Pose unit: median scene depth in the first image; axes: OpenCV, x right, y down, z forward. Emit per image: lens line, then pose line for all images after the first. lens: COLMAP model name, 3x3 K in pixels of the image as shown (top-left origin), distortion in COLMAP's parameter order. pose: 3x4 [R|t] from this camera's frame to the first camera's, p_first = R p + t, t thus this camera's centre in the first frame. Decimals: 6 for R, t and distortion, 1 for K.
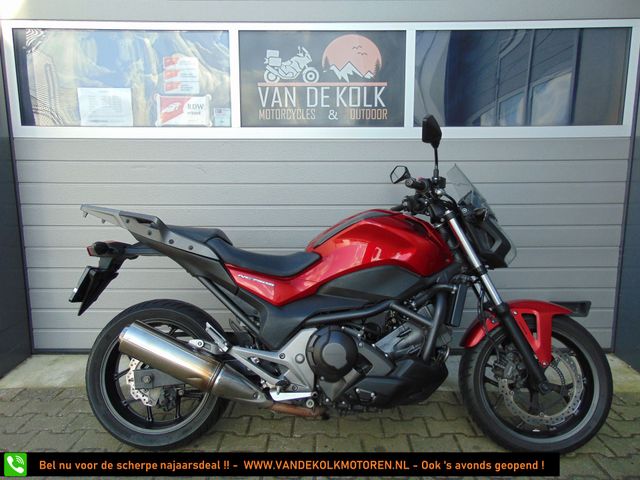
lens RADIAL K [[477.8, 0, 318.8], [0, 477.8, 242.3], [0, 0, 1]] dist [-0.014860, 0.048788]
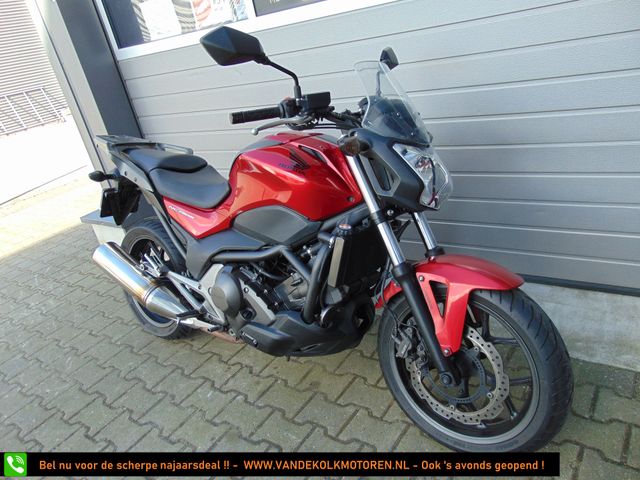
lens RADIAL K [[477.8, 0, 319.4], [0, 477.8, 239.3], [0, 0, 1]] dist [-0.014860, 0.048788]
pose [[0.807154, 0.095010, -0.582646, 0.503219], [0.099508, 0.950945, 0.292918, -0.096909], [0.581894, -0.294408, 0.758105, 0.269056]]
